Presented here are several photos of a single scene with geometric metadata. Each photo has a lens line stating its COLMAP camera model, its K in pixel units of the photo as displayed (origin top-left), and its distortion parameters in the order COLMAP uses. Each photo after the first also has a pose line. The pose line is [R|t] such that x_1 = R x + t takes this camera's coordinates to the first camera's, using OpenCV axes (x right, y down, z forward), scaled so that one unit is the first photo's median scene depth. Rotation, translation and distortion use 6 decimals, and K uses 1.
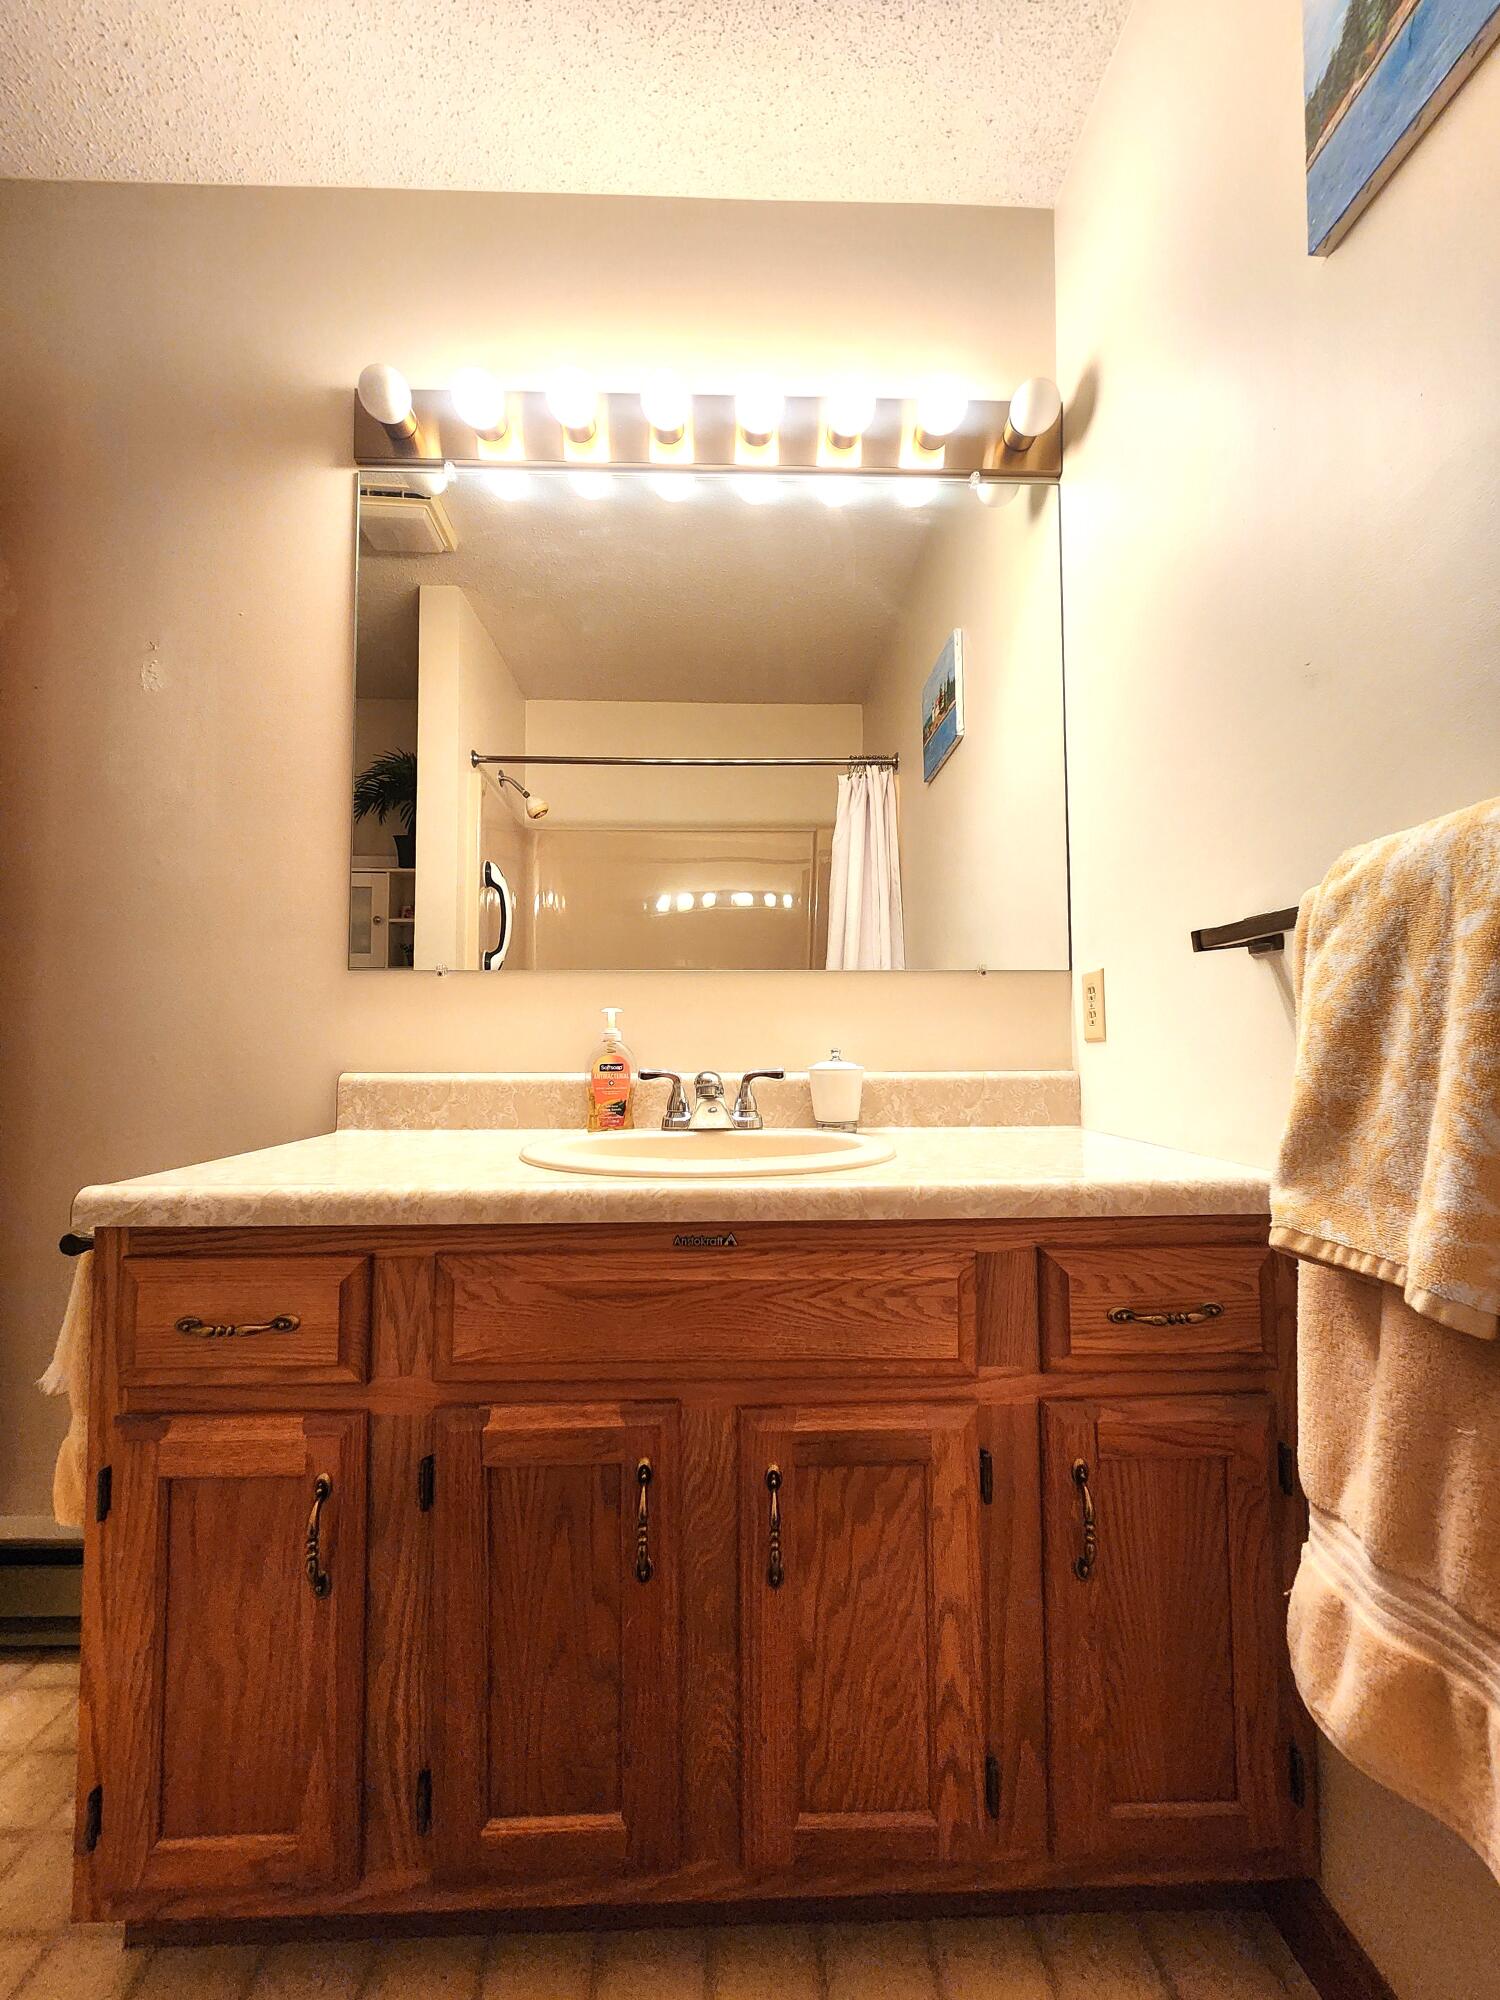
lens RADIAL K [[818.5, 0, 753.6], [0, 818.5, 1000.7], [0, 0, 1]] dist [-0.002809, 0.000443]
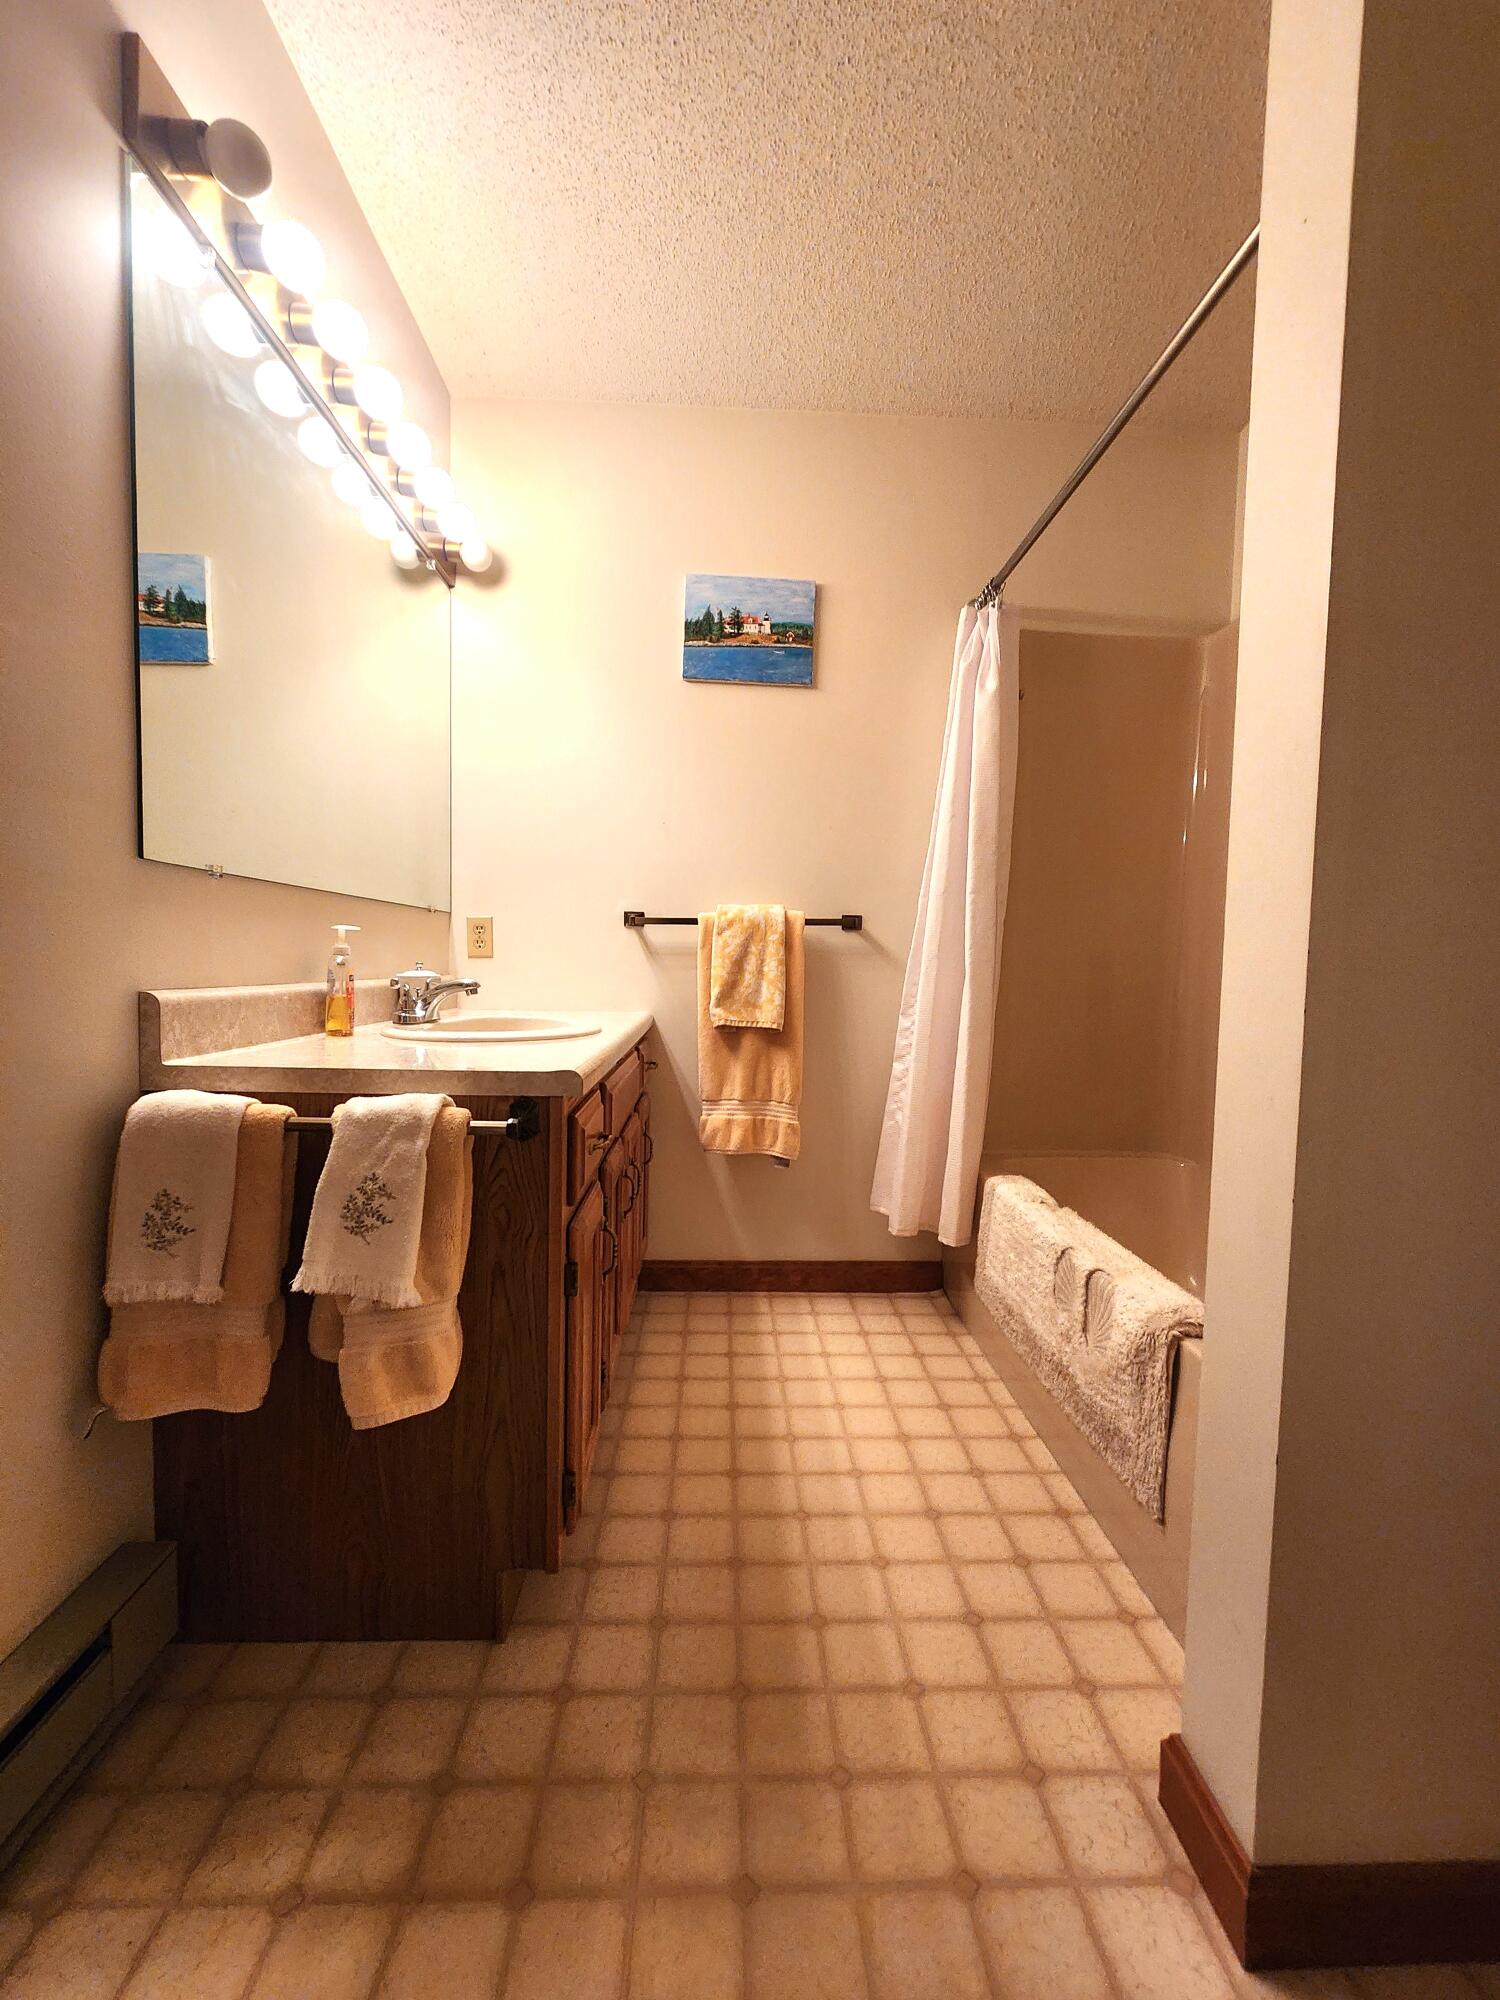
lens RADIAL K [[818.5, 0, 754.7], [0, 818.5, 1006.0], [0, 0, 1]] dist [-0.002809, 0.000443]
pose [[-0.016563, -0.053538, 0.998428, -2.830662], [-0.076796, 0.995684, 0.052117, 0.037598], [-0.996909, -0.075812, -0.020603, 0.975597]]
